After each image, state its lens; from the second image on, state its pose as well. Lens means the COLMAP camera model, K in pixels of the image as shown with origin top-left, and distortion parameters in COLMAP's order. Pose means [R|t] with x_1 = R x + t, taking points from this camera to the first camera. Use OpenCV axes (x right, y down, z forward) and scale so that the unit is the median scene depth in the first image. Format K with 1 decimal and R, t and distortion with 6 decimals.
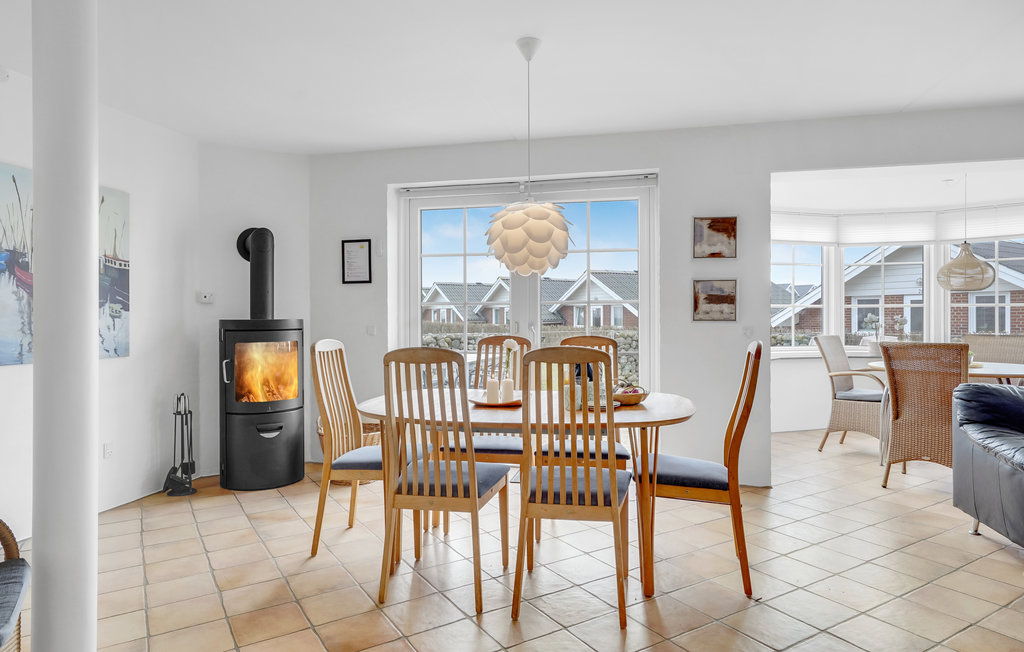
lens RADIAL K [[617.9, 0, 509.7], [0, 617.9, 320.9], [0, 0, 1]] dist [0.006115, 0.000649]
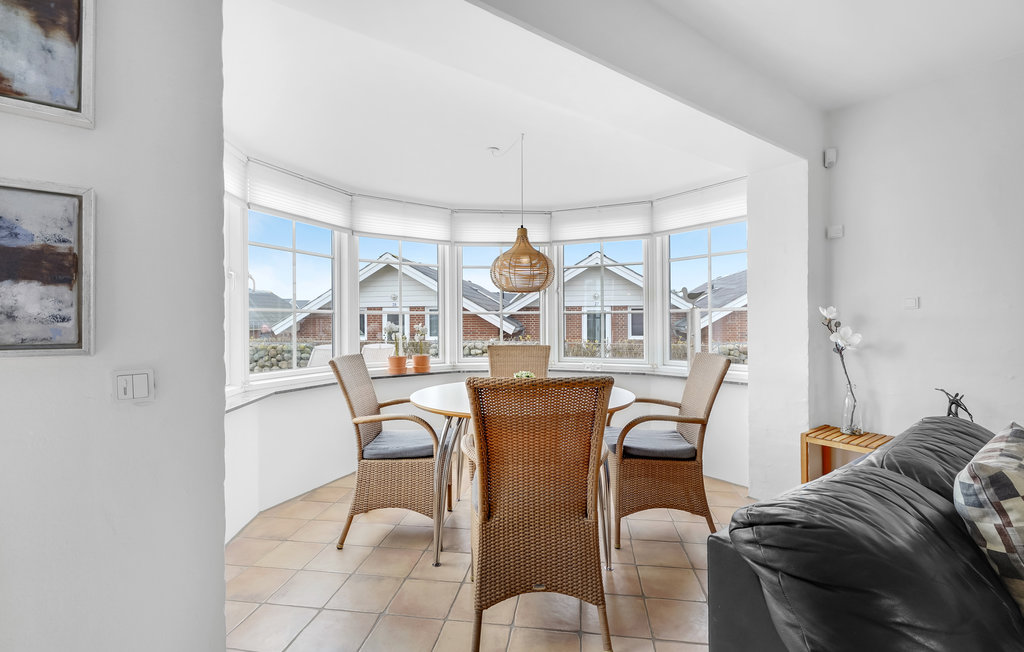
lens RADIAL K [[460.4, 0, 508.4], [0, 460.4, 322.0], [0, 0, 1]] dist [-0.001430, -0.000194]
pose [[0.648914, -0.000418, 0.760862, 0.250231], [0.009423, 0.999928, -0.007487, -0.005940], [-0.760803, 0.012028, 0.648871, 0.545376]]
